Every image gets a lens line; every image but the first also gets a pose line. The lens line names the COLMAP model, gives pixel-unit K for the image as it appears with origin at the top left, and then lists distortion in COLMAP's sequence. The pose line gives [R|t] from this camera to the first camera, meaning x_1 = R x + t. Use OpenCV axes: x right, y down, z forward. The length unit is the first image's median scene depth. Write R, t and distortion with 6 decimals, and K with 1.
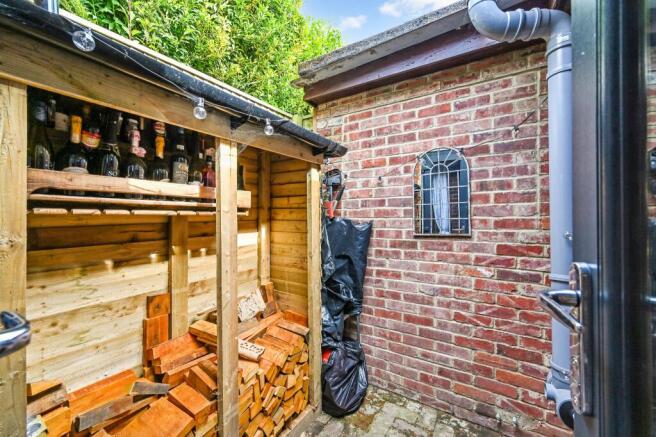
lens RADIAL K [[264.5, 0, 329.3], [0, 264.5, 218.4], [0, 0, 1]] dist [0.000694, -0.000001]
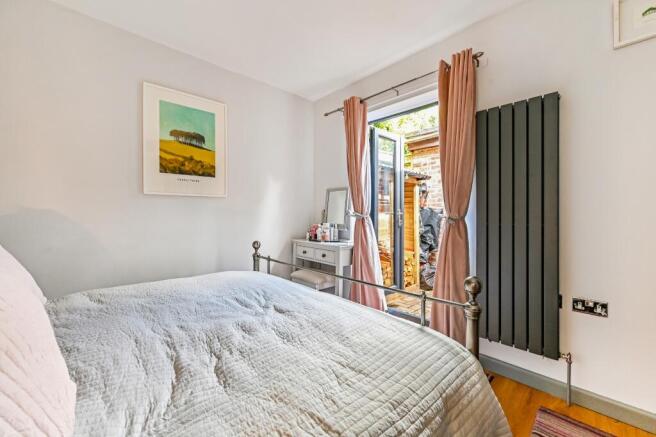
lens RADIAL K [[264.5, 0, 326.2], [0, 264.5, 217.5], [0, 0, 1]] dist [0.000694, -0.000001]
pose [[0.968134, -0.000430, -0.250433, -0.217641], [0.004013, 0.999897, 0.013797, 0.051457], [0.250401, -0.014363, 0.968036, -1.312861]]
